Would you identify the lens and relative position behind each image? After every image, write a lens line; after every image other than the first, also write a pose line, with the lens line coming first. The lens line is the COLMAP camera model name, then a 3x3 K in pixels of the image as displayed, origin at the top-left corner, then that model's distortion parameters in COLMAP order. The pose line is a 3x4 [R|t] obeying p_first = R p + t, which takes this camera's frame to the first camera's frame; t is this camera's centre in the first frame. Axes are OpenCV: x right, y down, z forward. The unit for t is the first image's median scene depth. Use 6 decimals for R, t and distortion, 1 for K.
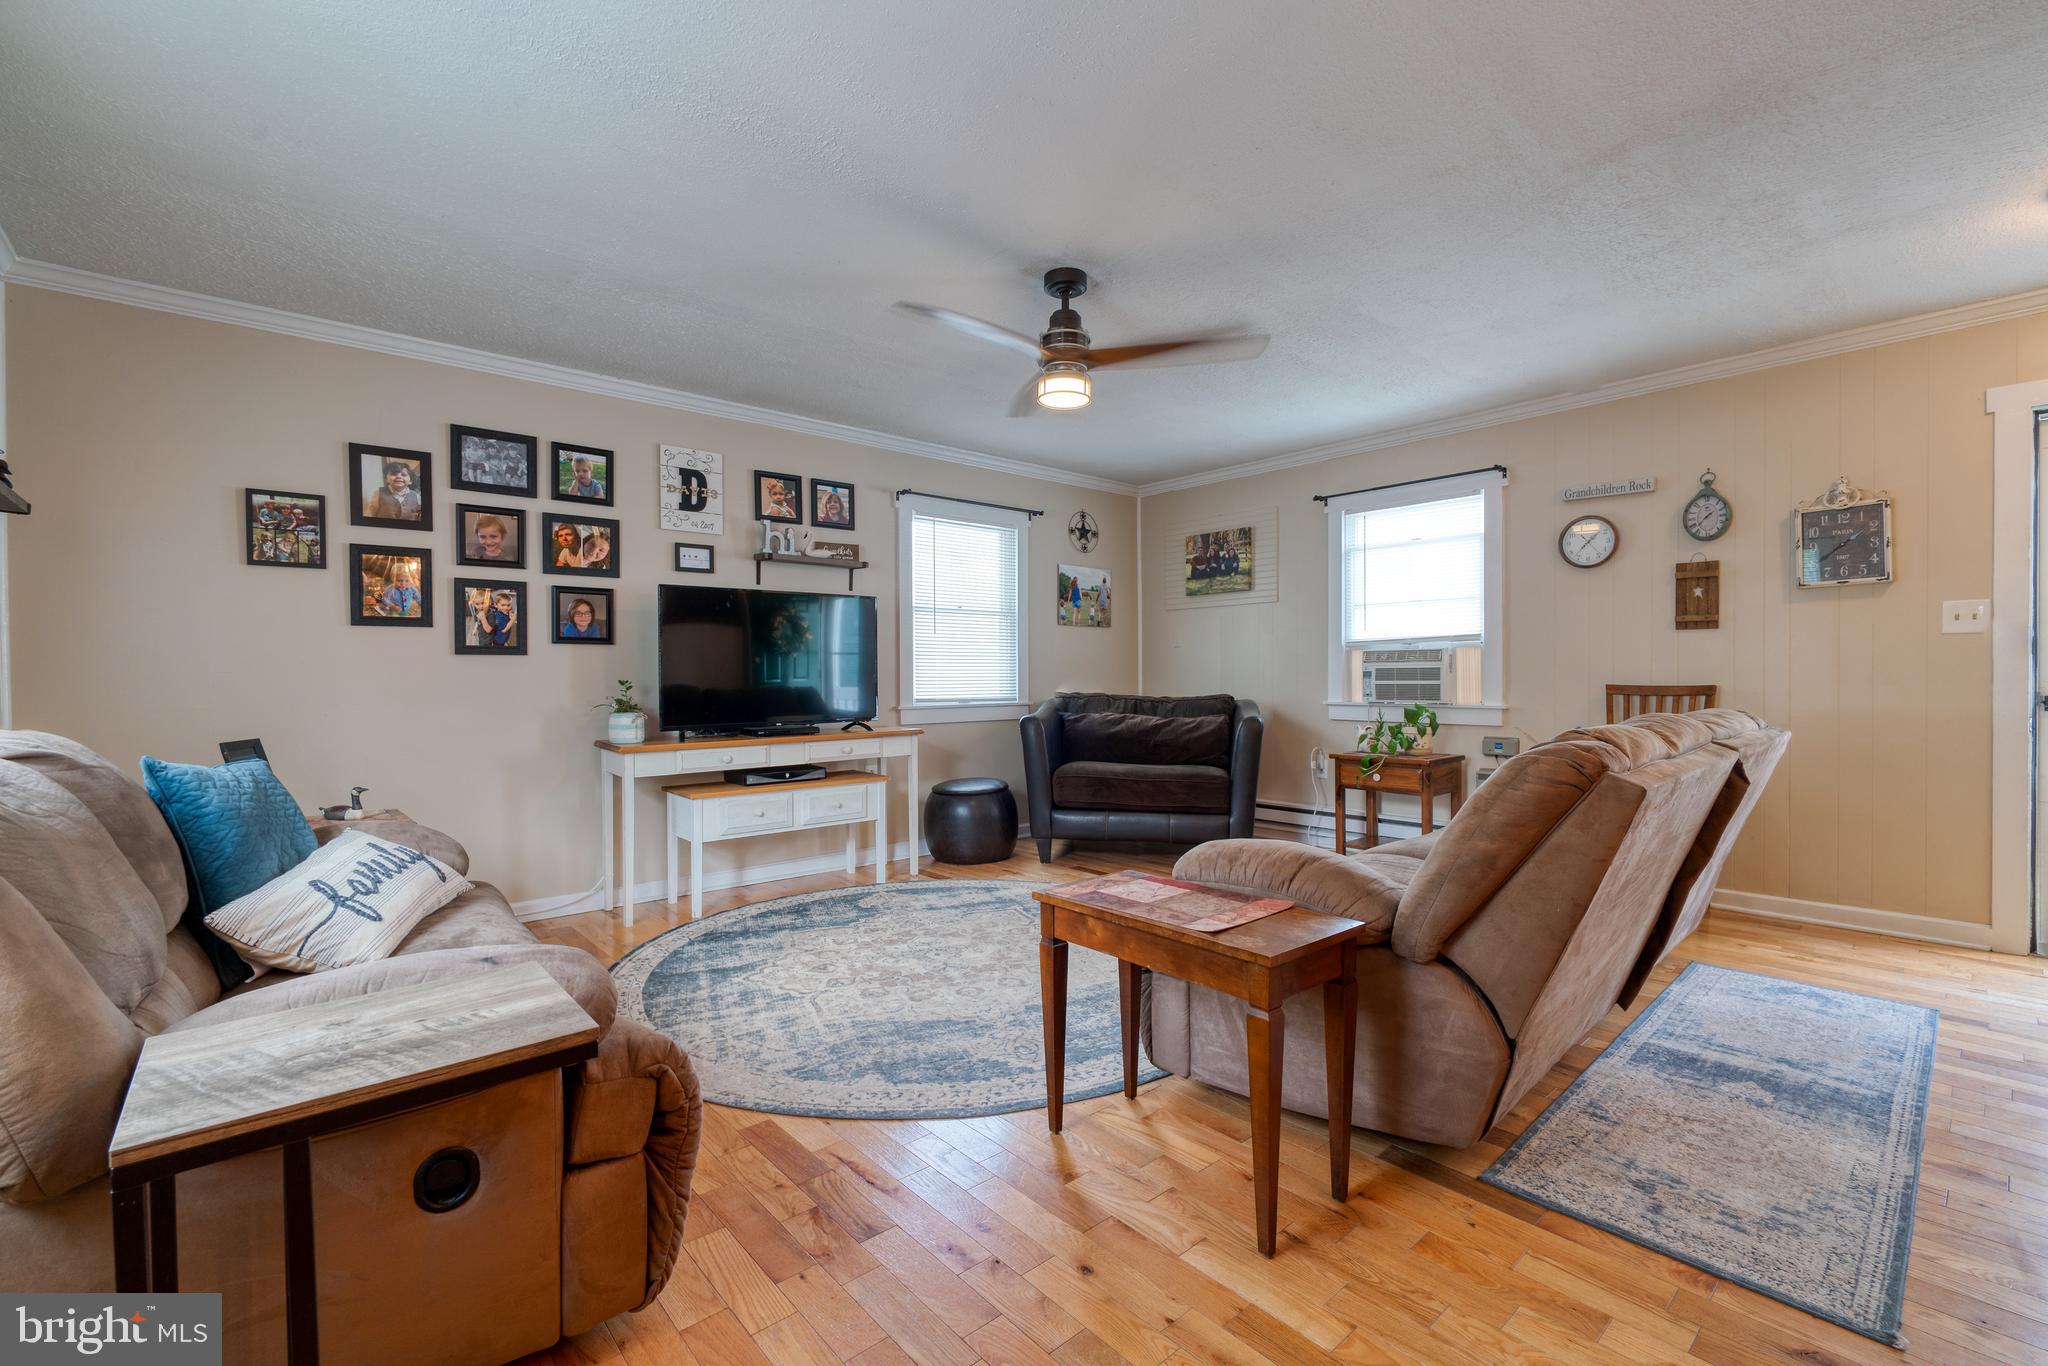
lens RADIAL K [[876.7, 0, 1025.7], [0, 876.7, 686.5], [0, 0, 1]] dist [-0.005119, 0.000922]
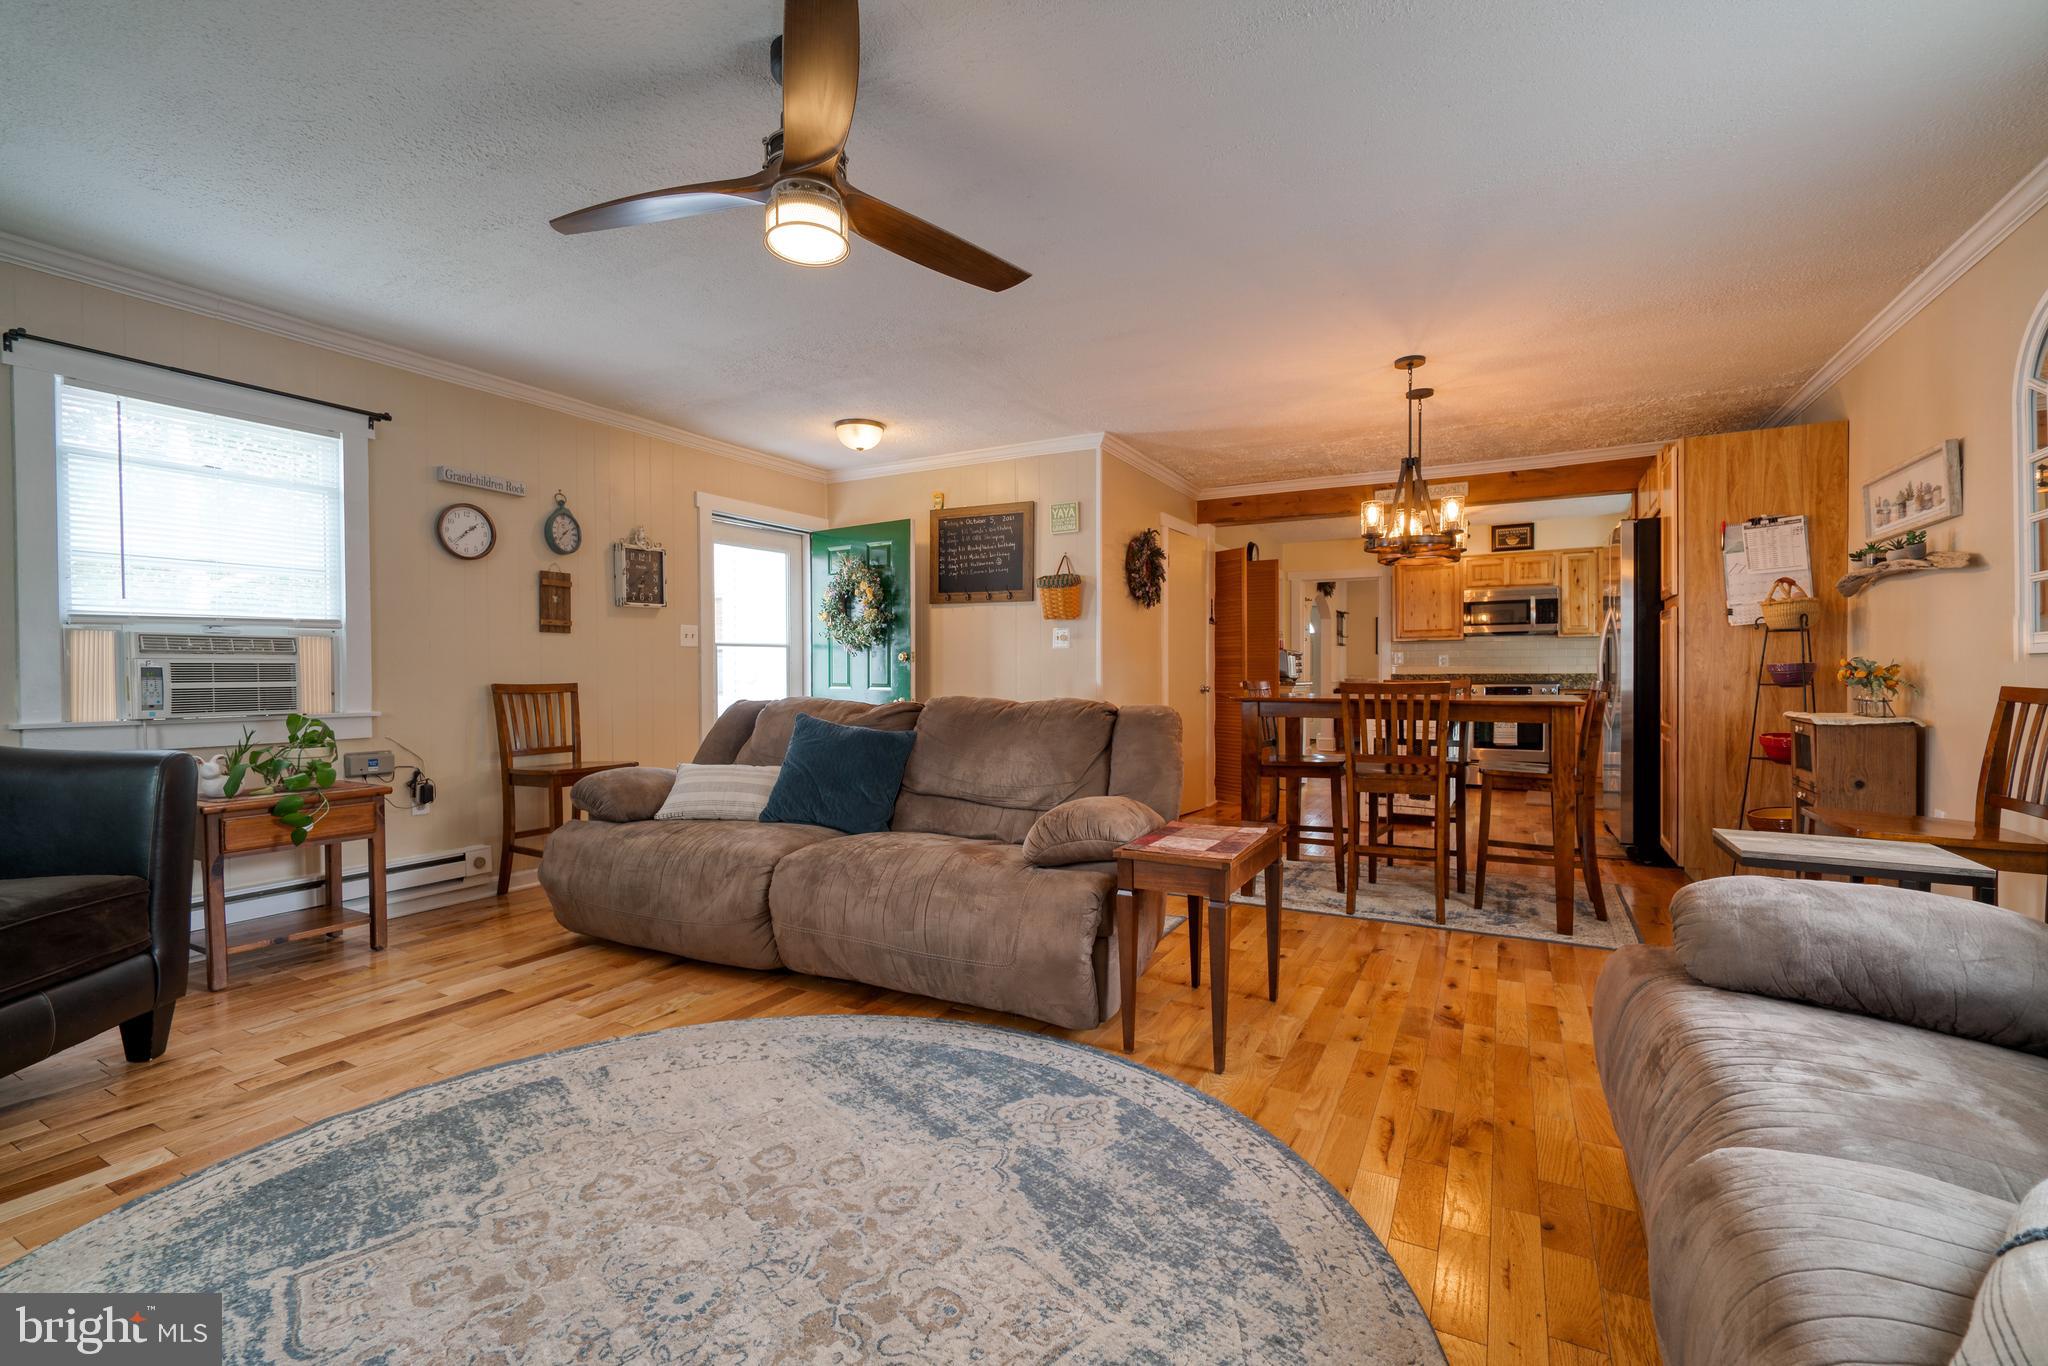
lens RADIAL K [[876.7, 0, 1025.7], [0, 876.7, 686.5], [0, 0, 1]] dist [-0.005119, 0.000922]
pose [[-0.343448, -0.009065, 0.939128, -0.483494], [0.016118, 0.999749, 0.015545, -0.005286], [-0.939033, 0.020475, -0.343216, 0.833124]]
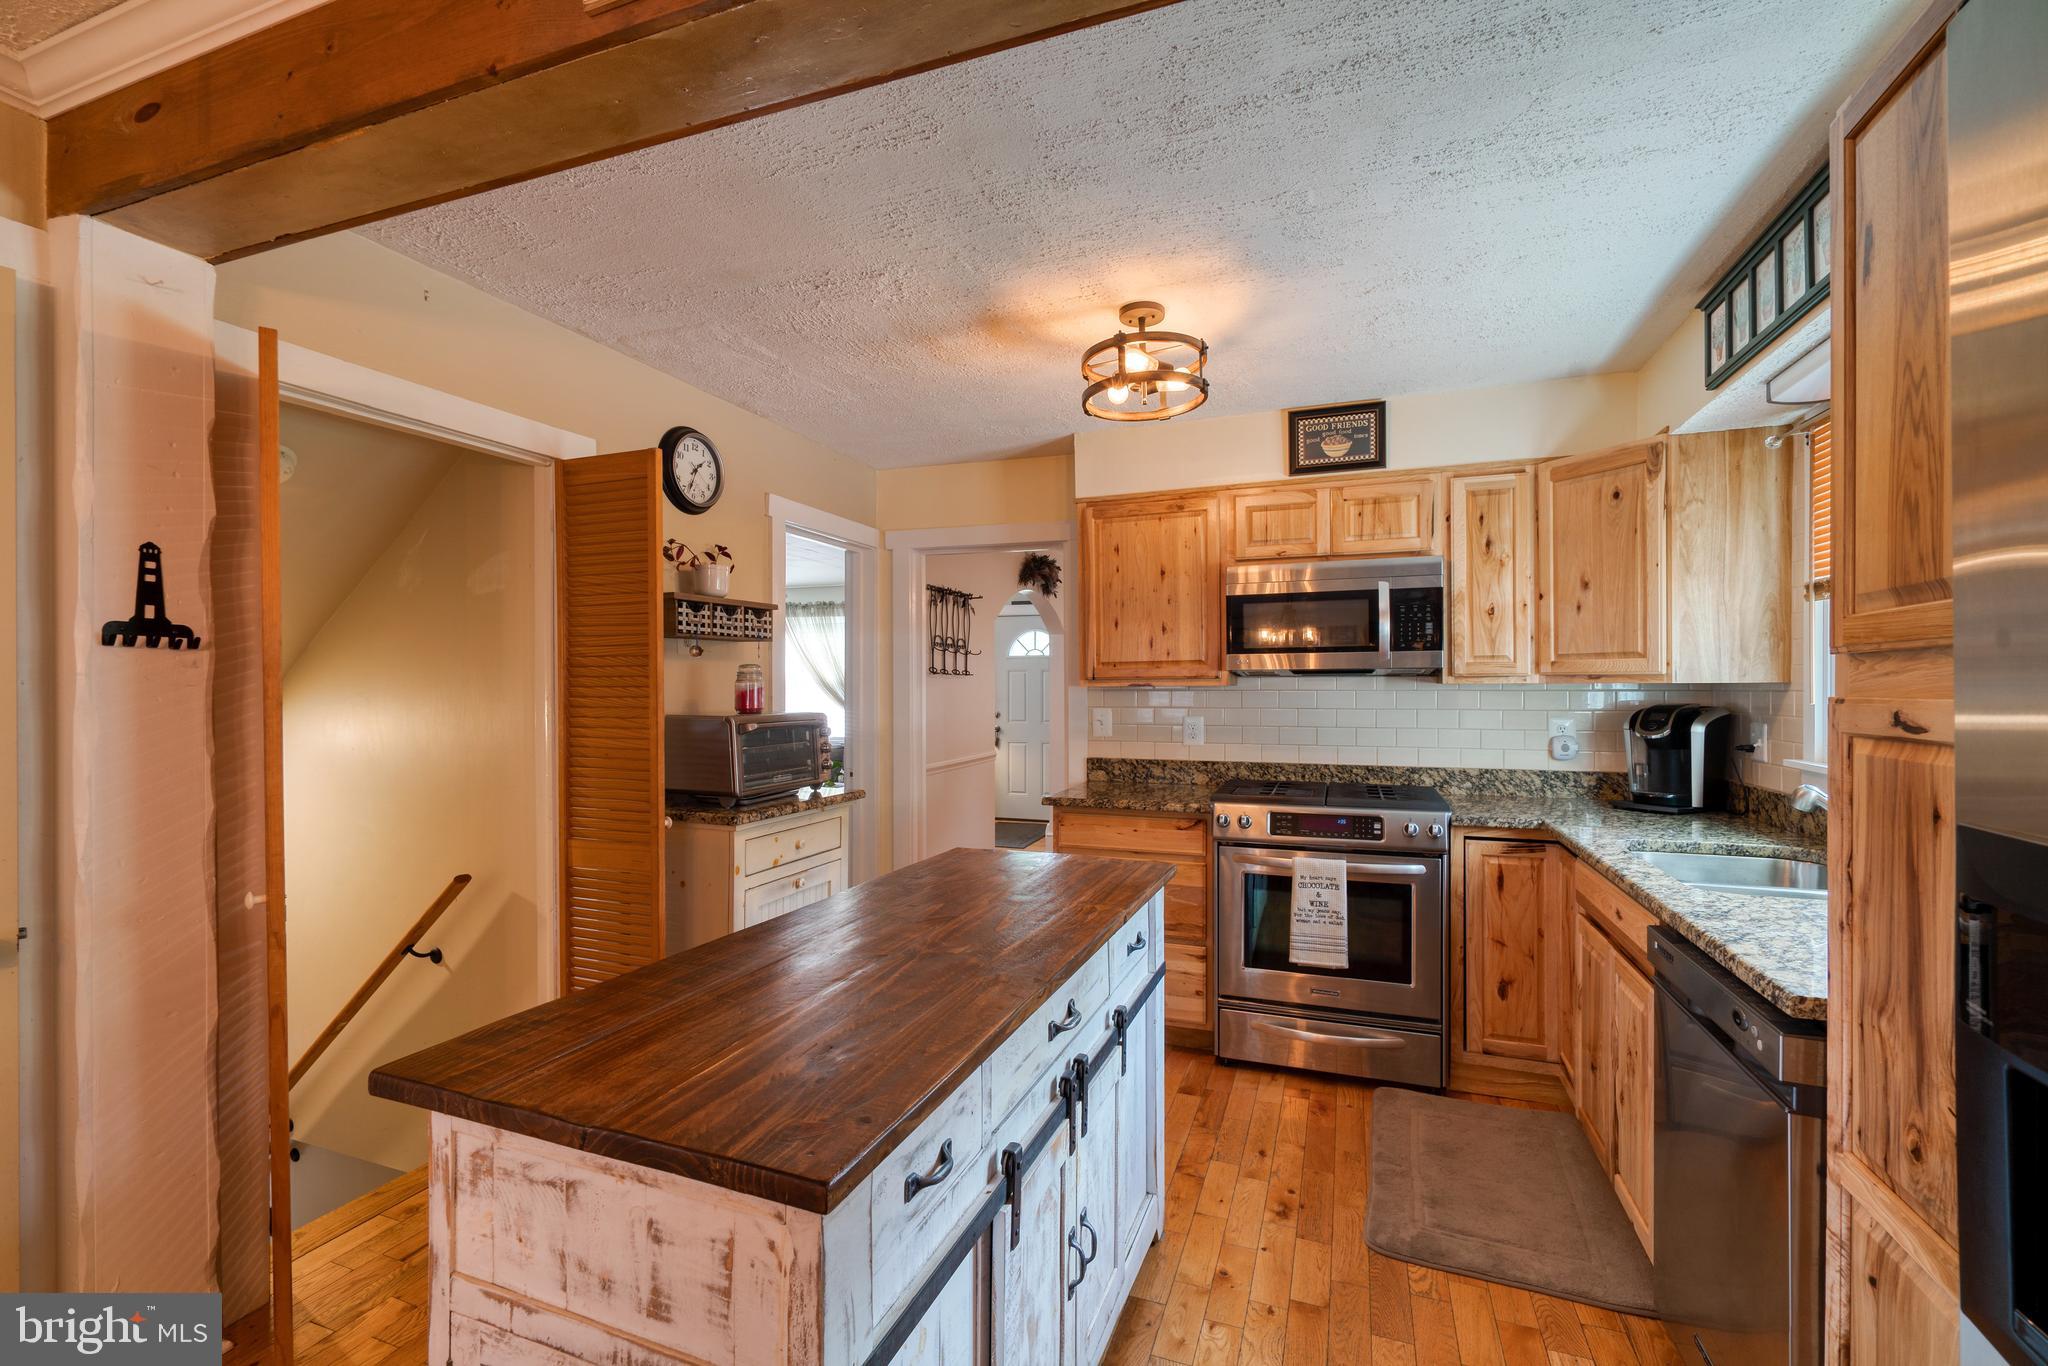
lens RADIAL K [[876.7, 0, 1025.7], [0, 876.7, 686.5], [0, 0, 1]] dist [-0.005119, 0.000922]
pose [[-0.474785, 0.004490, 0.880090, 0.450639], [0.012975, 0.999914, 0.001898, -0.071394], [-0.880006, 0.012320, -0.474803, -0.277248]]
